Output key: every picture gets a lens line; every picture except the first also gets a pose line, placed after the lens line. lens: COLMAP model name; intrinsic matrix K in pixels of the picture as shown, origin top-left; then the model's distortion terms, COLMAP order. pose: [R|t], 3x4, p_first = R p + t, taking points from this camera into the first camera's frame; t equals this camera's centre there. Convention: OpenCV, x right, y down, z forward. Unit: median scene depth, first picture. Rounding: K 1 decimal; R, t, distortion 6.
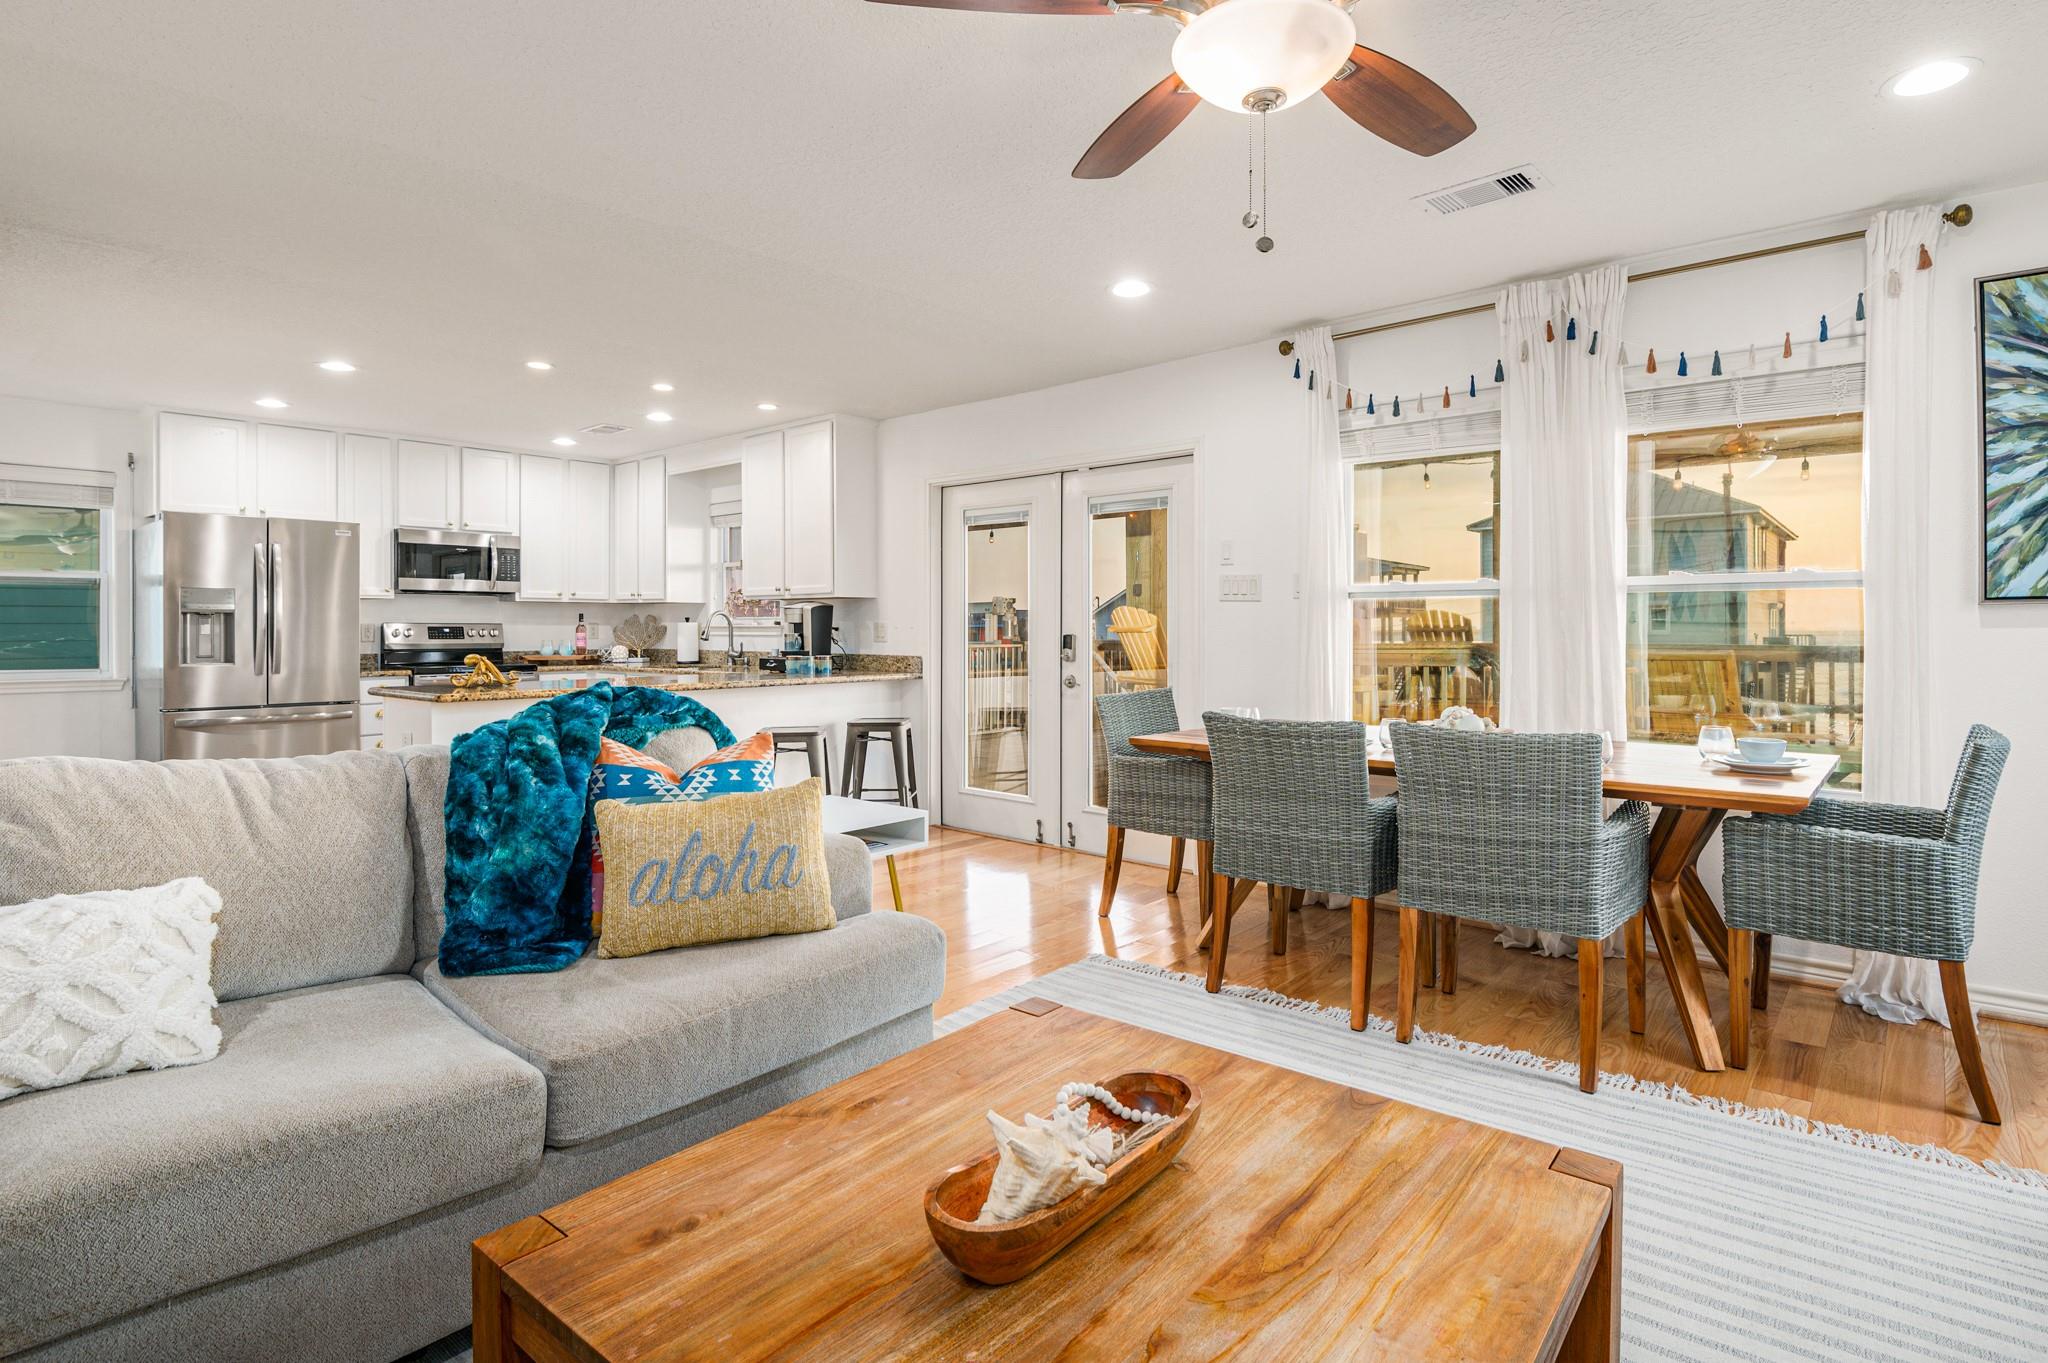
lens RADIAL K [[996.0, 0, 1028.4], [0, 996.0, 631.3], [0, 0, 1]] dist [-0.002484, -0.018831]
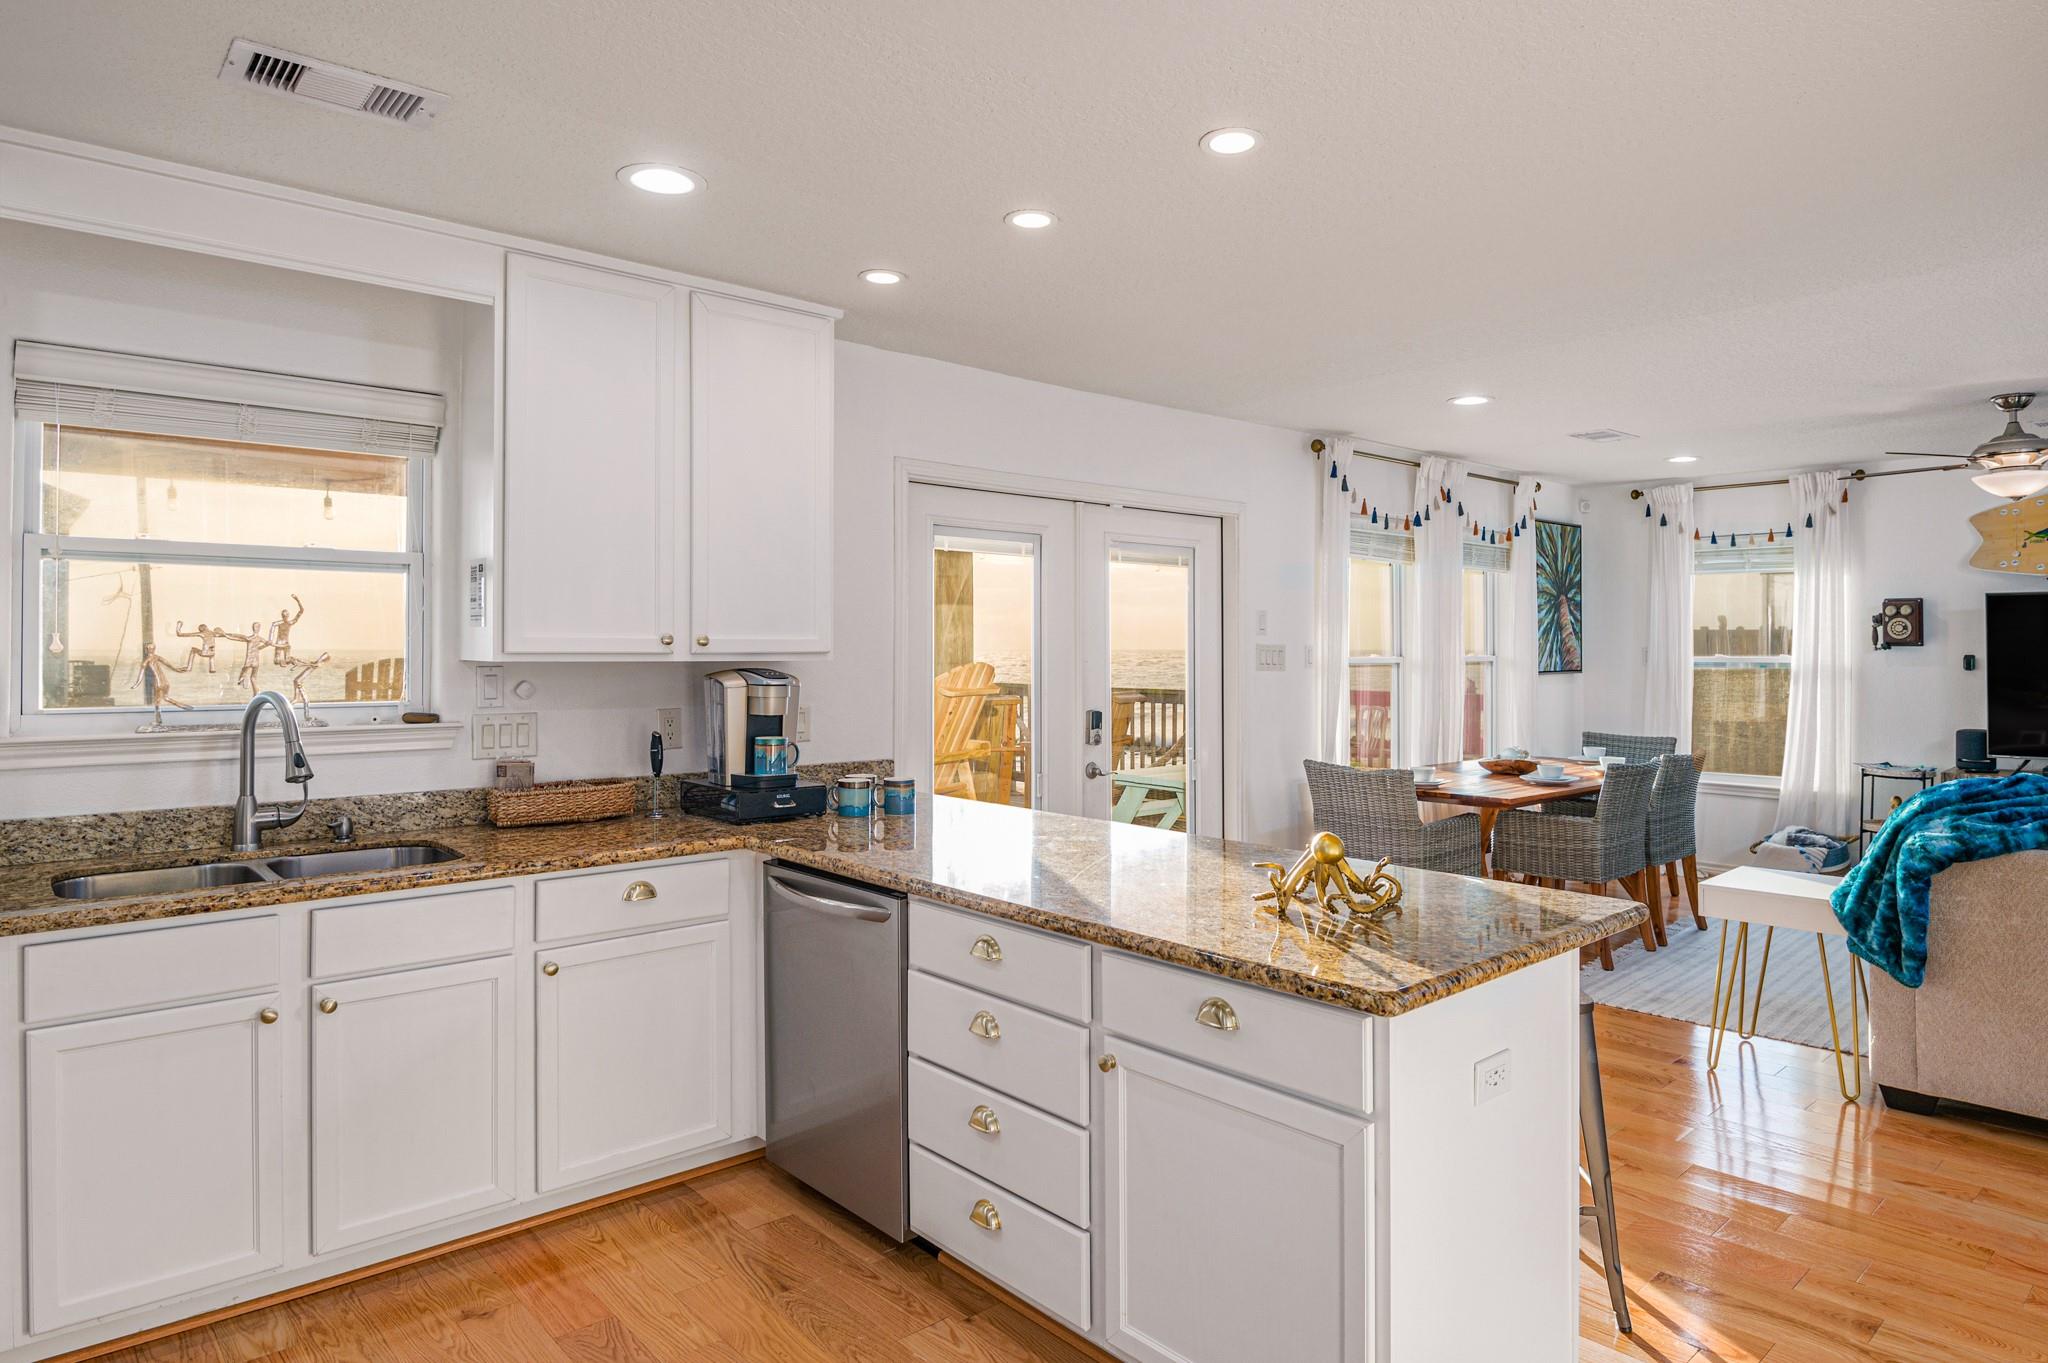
lens RADIAL K [[1177.4, 0, 1084.8], [0, 1177.4, 623.5], [0, 0, 1]] dist [-0.000652, -0.020312]
pose [[0.120673, 0.021440, 0.992461, -0.777817], [0.001761, 0.999761, -0.021811, -0.039914], [-0.992691, 0.004380, 0.120606, 0.787448]]
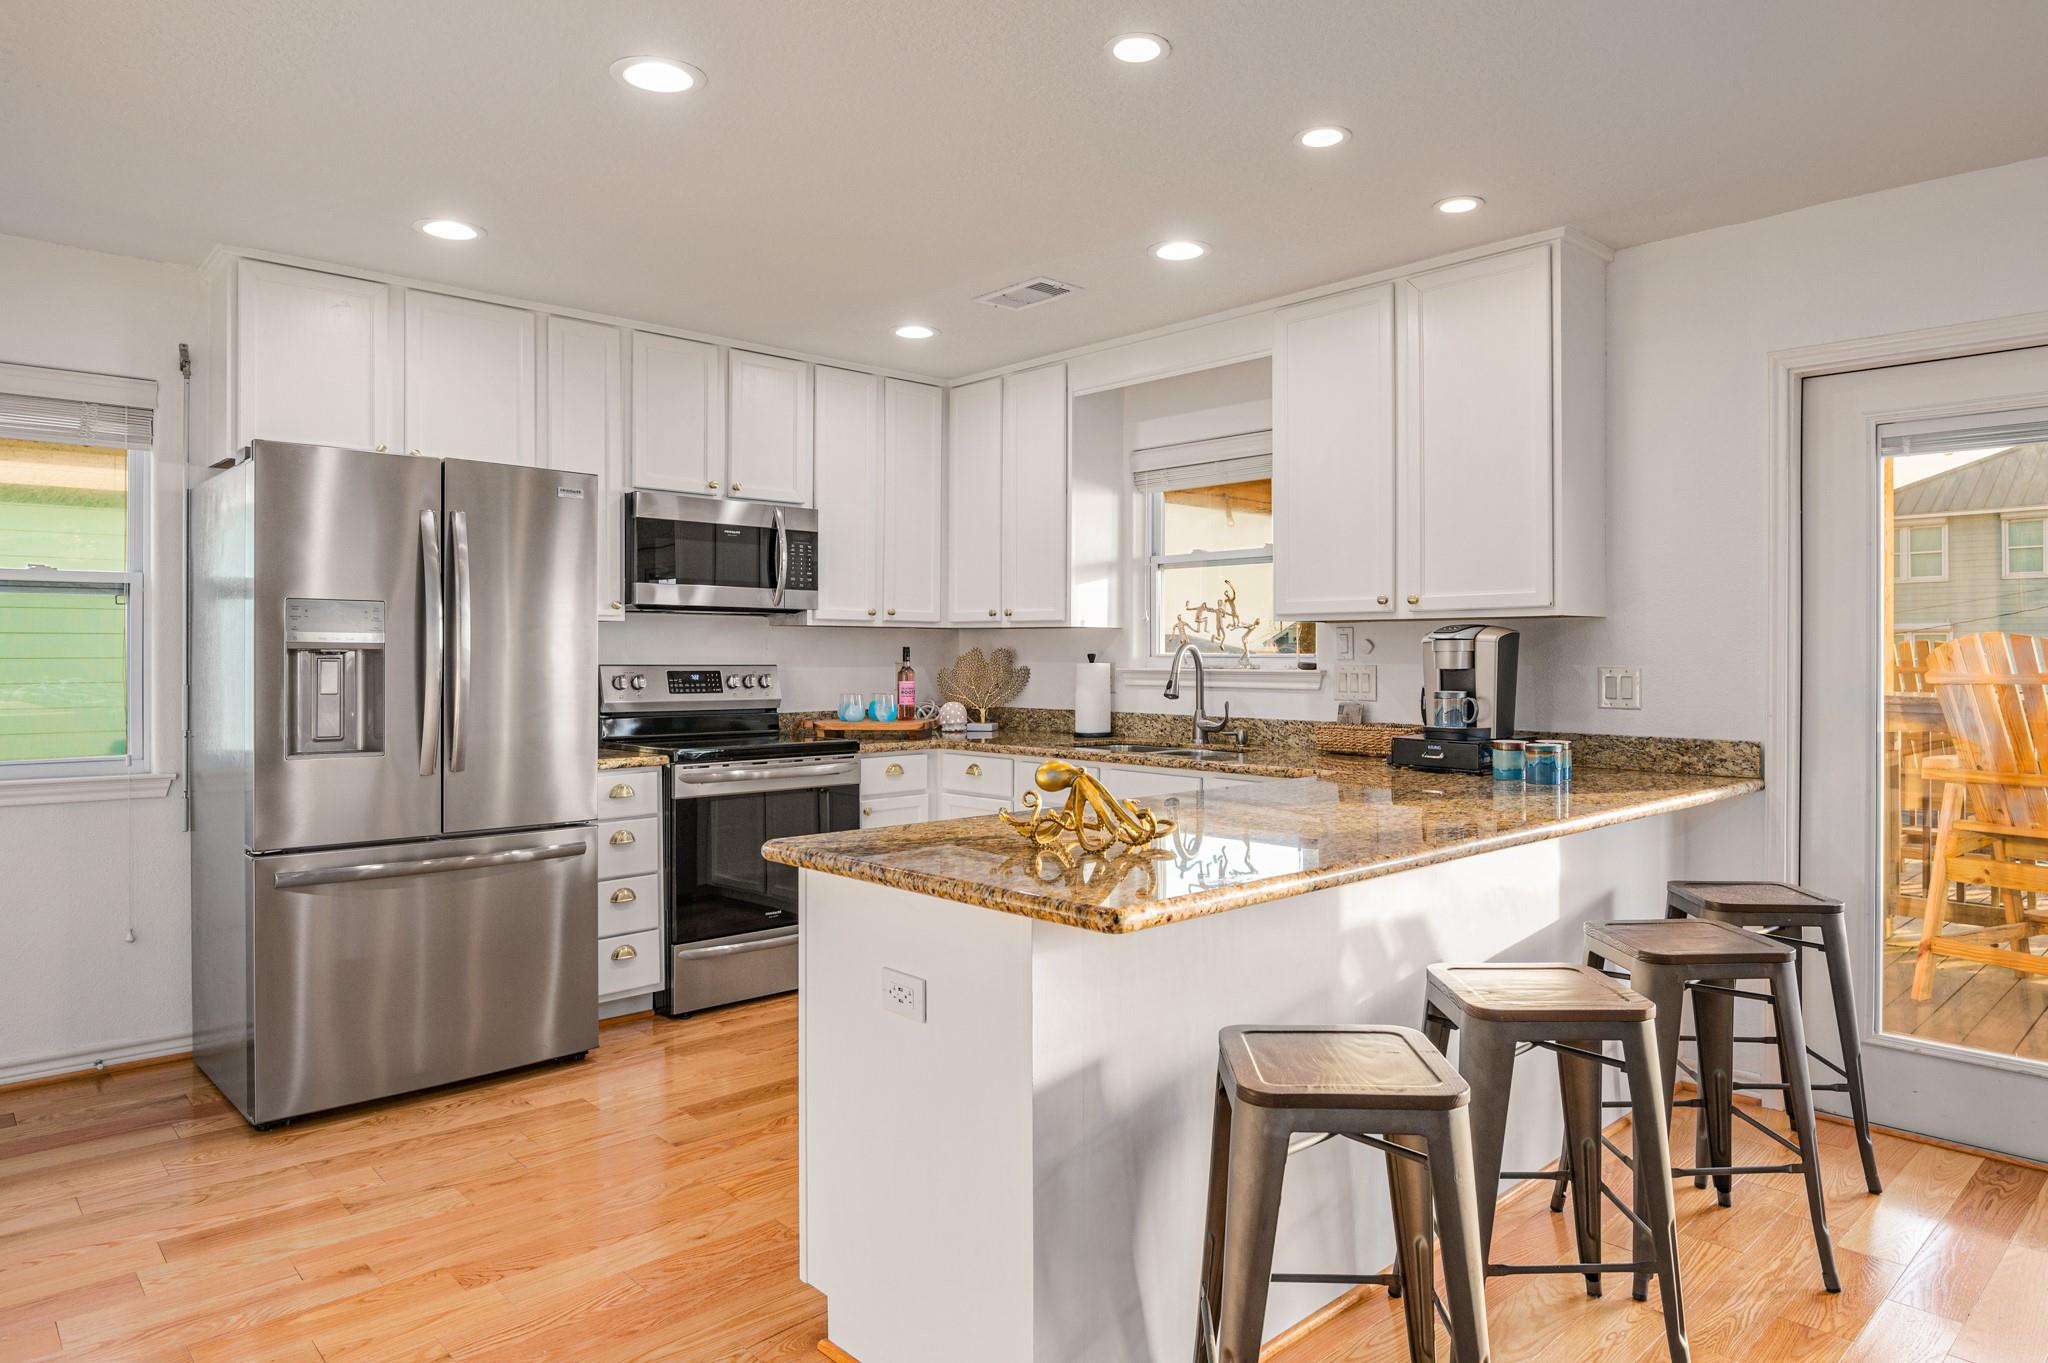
lens RADIAL K [[1247.8, 0, 1026.6], [0, 1247.8, 656.8], [0, 0, 1]] dist [-0.027803, -0.000292]
pose [[0.992729, -0.000031, -0.120368, -0.366098], [-0.000113, 0.999999, -0.001190, -0.014064], [0.120368, 0.001195, 0.992729, 0.377347]]
